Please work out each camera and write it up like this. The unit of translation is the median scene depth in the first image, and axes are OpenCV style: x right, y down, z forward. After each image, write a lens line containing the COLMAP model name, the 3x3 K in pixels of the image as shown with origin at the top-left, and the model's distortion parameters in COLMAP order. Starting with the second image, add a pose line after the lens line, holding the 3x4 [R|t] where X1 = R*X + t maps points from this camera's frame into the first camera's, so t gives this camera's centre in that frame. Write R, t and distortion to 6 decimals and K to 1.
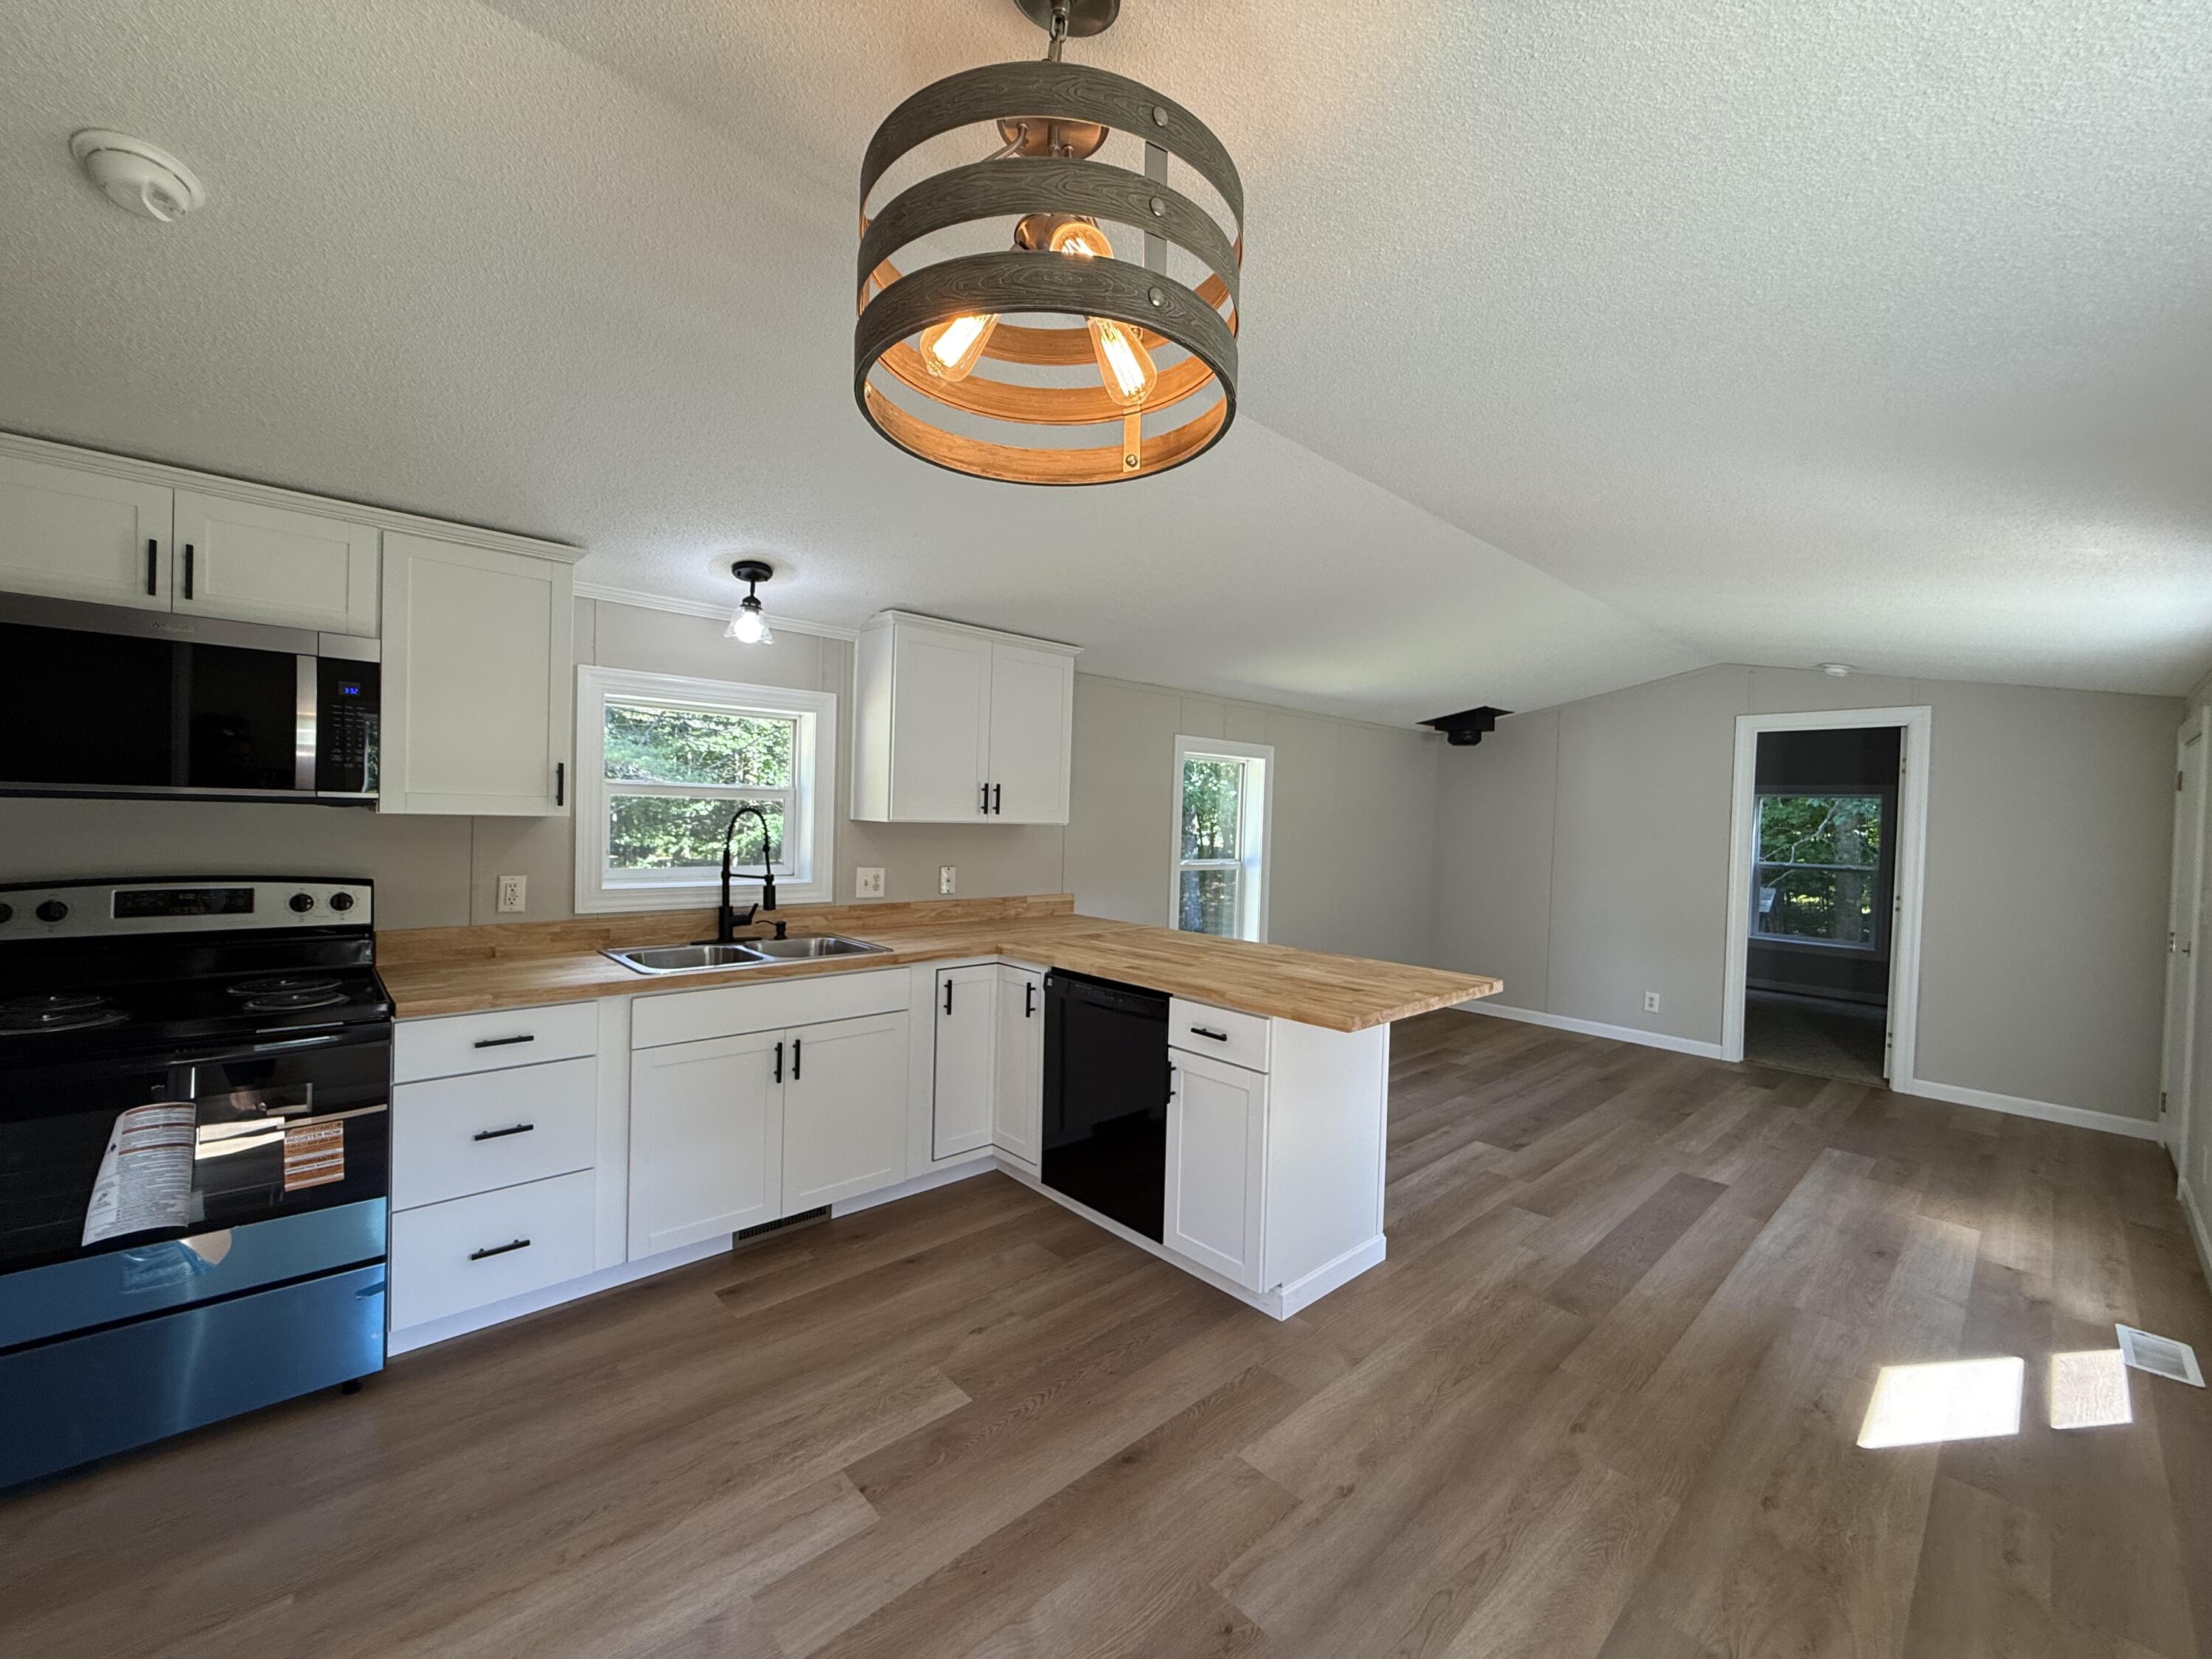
lens RADIAL K [[878.7, 0, 1097.9], [0, 878.7, 831.6], [0, 0, 1]] dist [-0.000722, -0.000193]
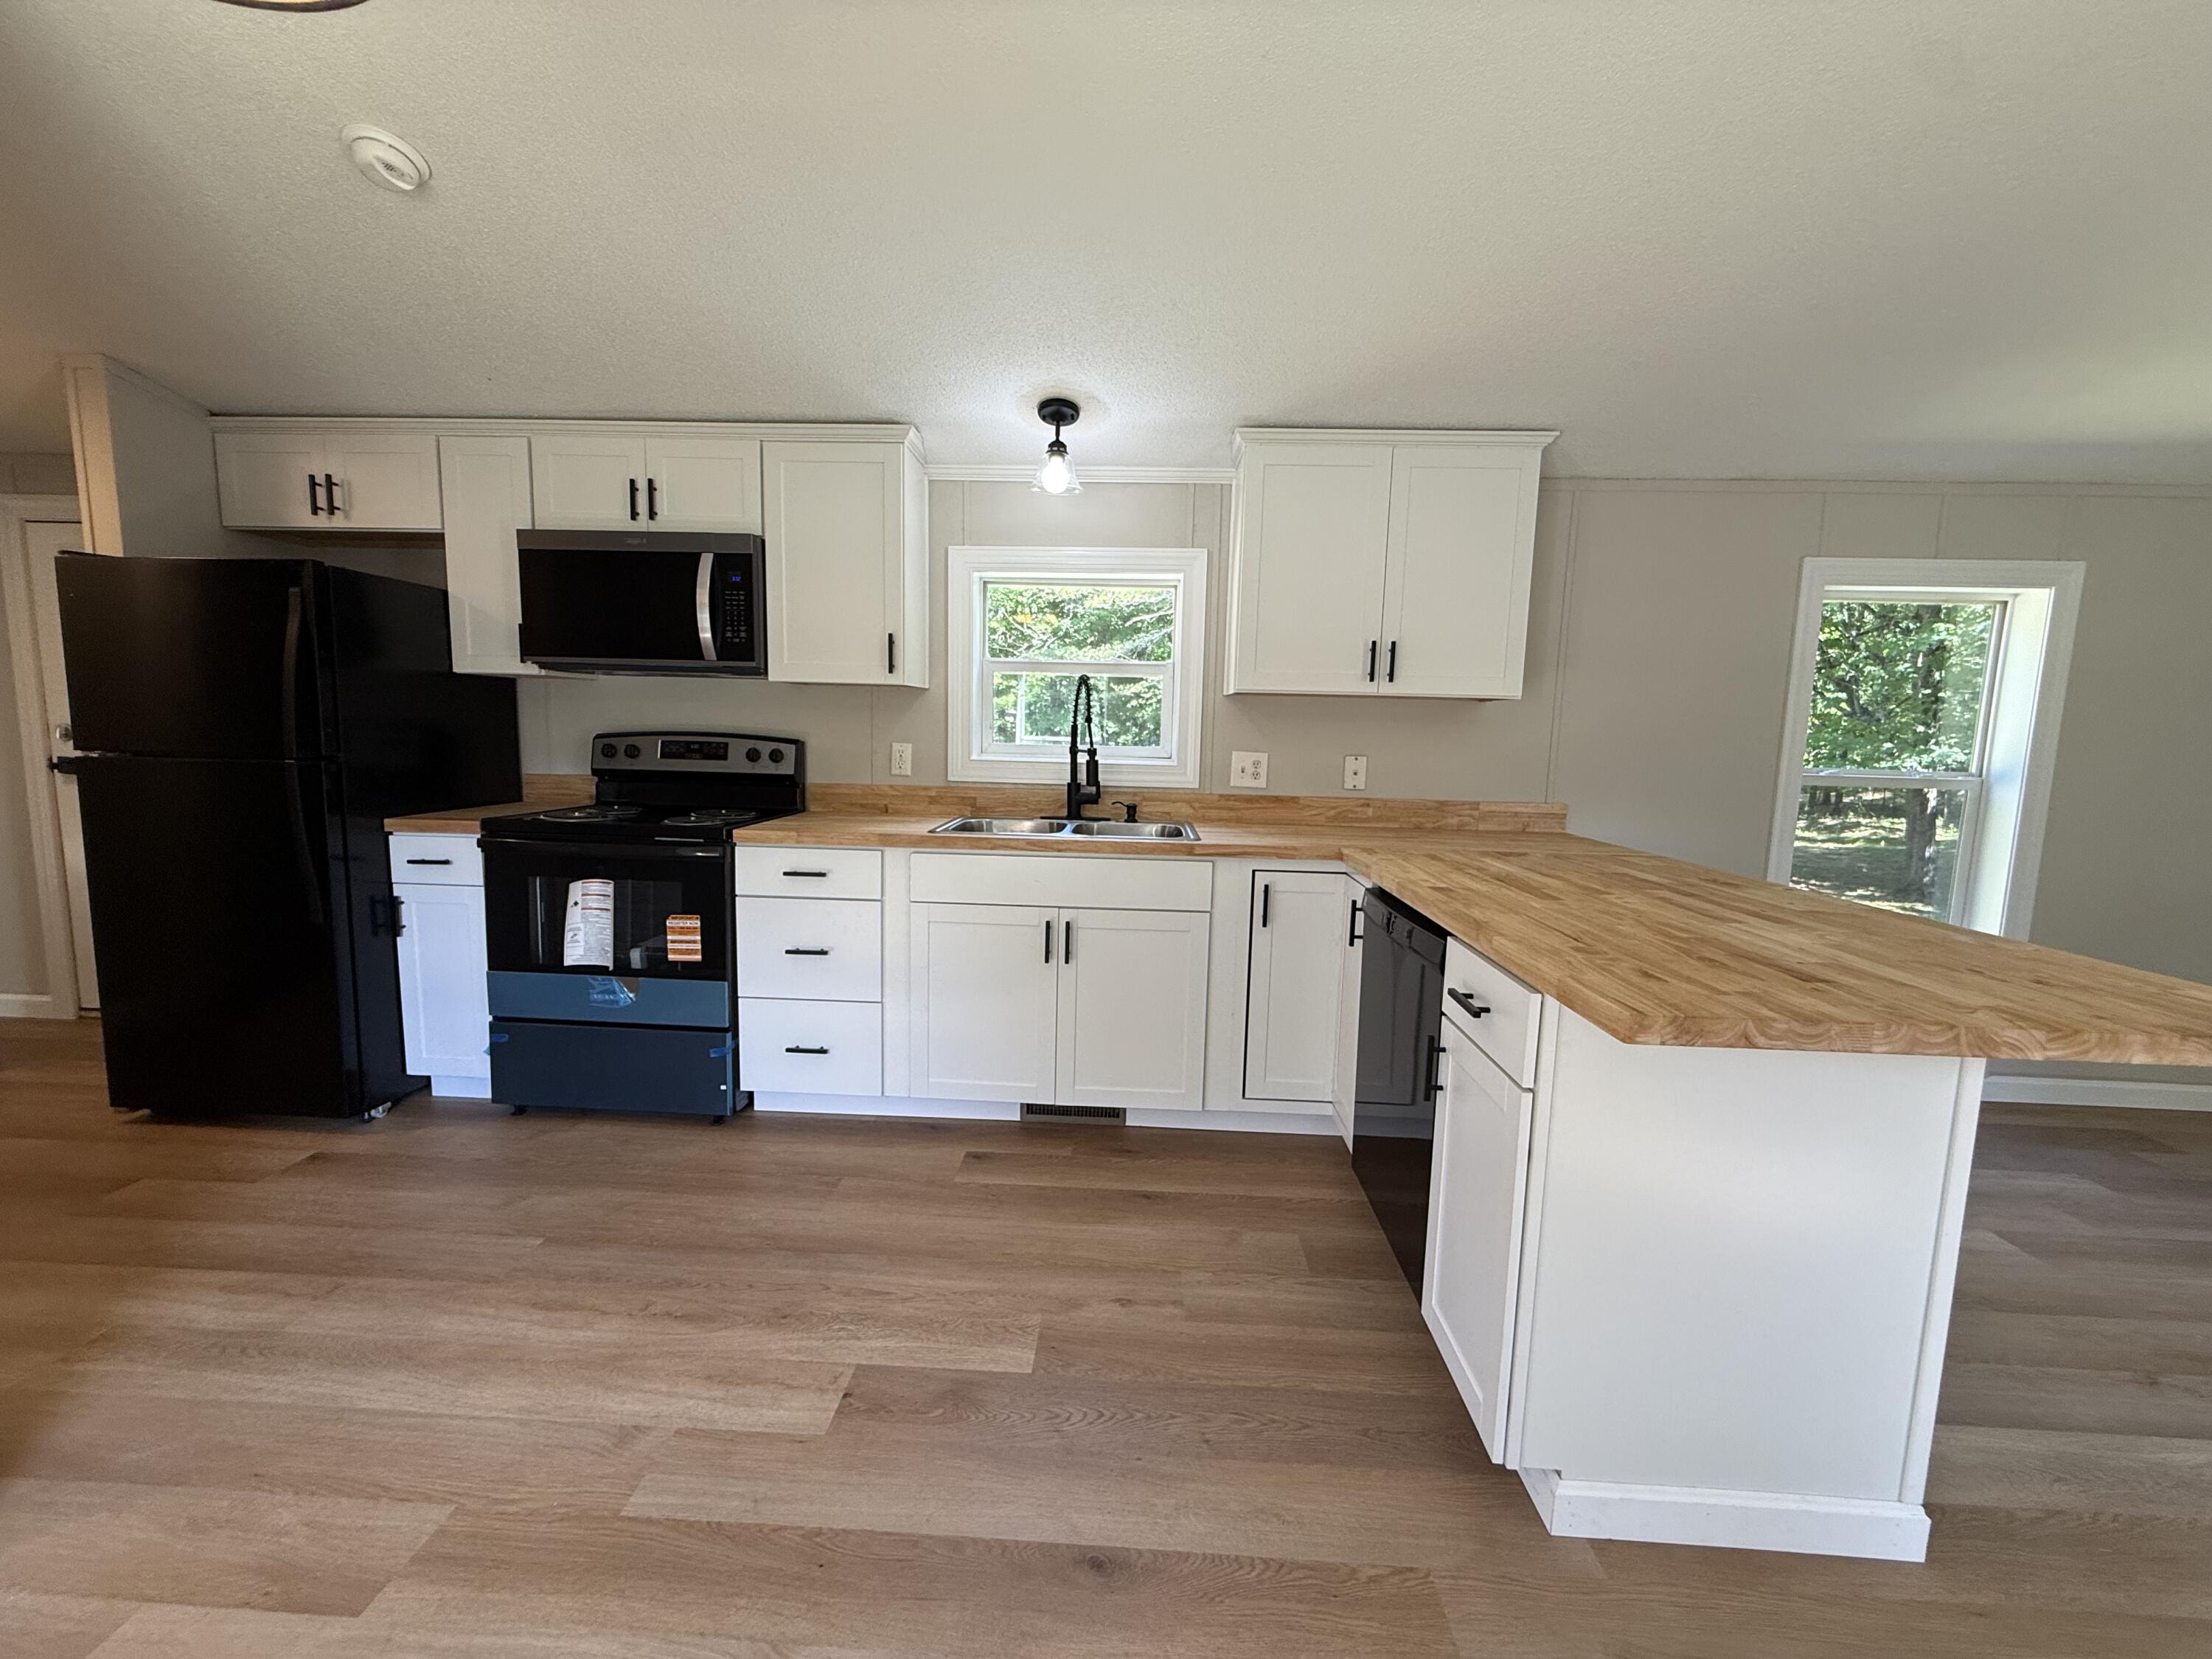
lens RADIAL K [[878.7, 0, 1101.9], [0, 878.7, 830.8], [0, 0, 1]] dist [-0.000722, -0.000193]
pose [[0.704582, 0.070862, -0.706075, 0.311592], [-0.019169, 0.996539, 0.080884, 0.063148], [0.709363, -0.043455, 0.703502, 0.360934]]
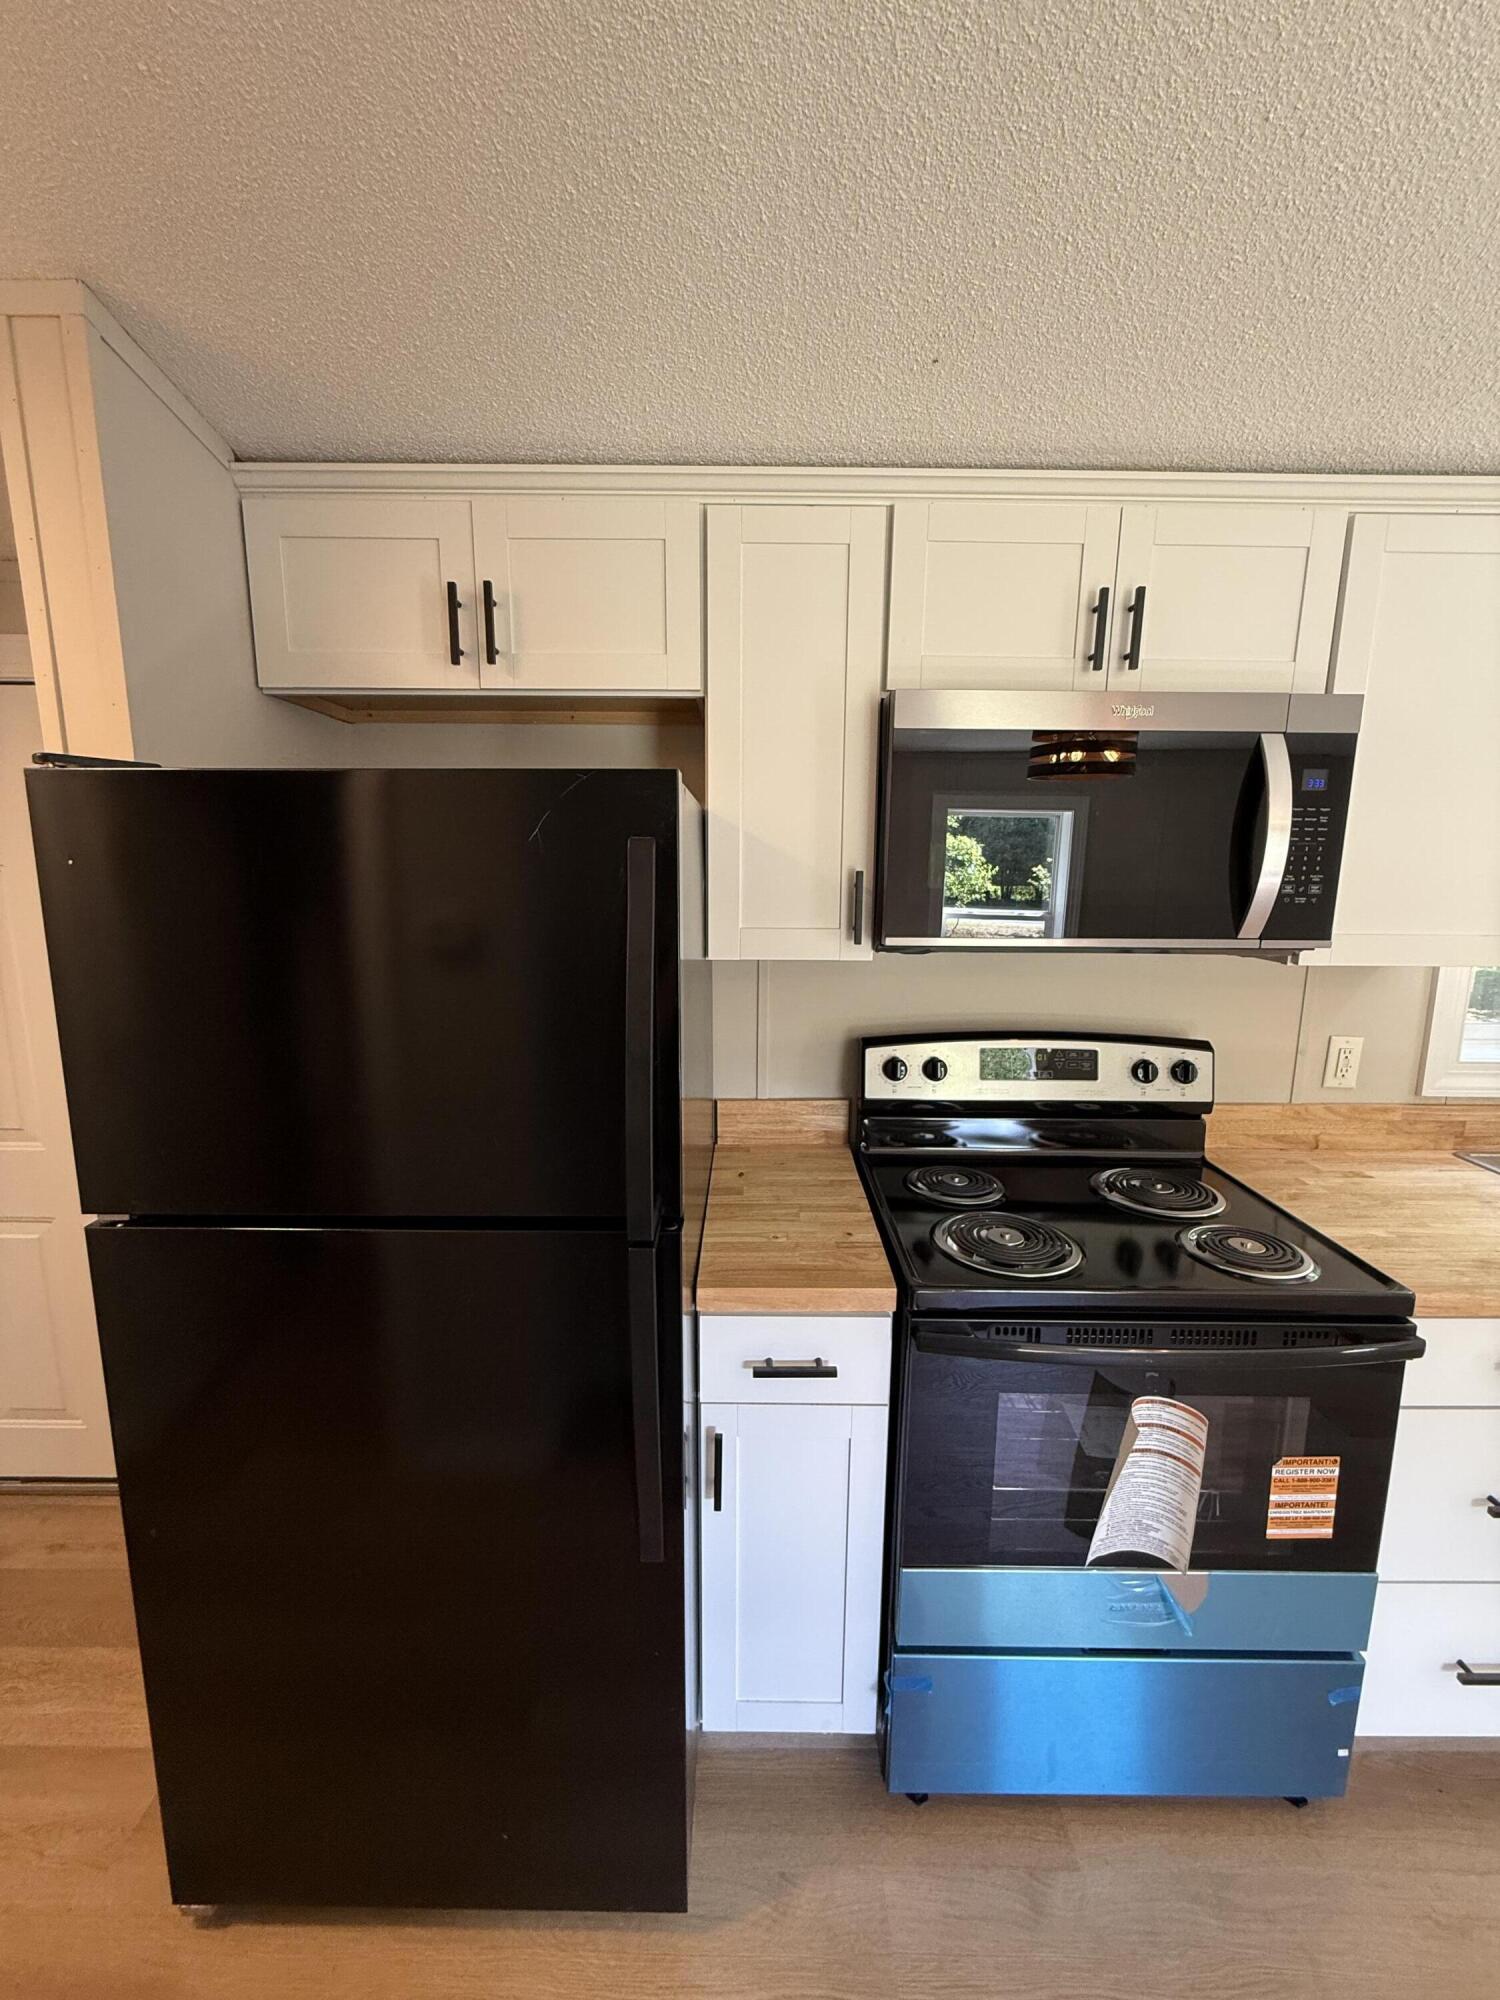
lens RADIAL K [[794.4, 0, 743.2], [0, 794.4, 998.7], [0, 0, 1]] dist [-0.000722, -0.000193]
pose [[0.733876, 0.089285, -0.673391, -0.567943], [0.002041, 0.991030, 0.133625, -0.061529], [0.679281, -0.099439, 0.727110, 0.210353]]
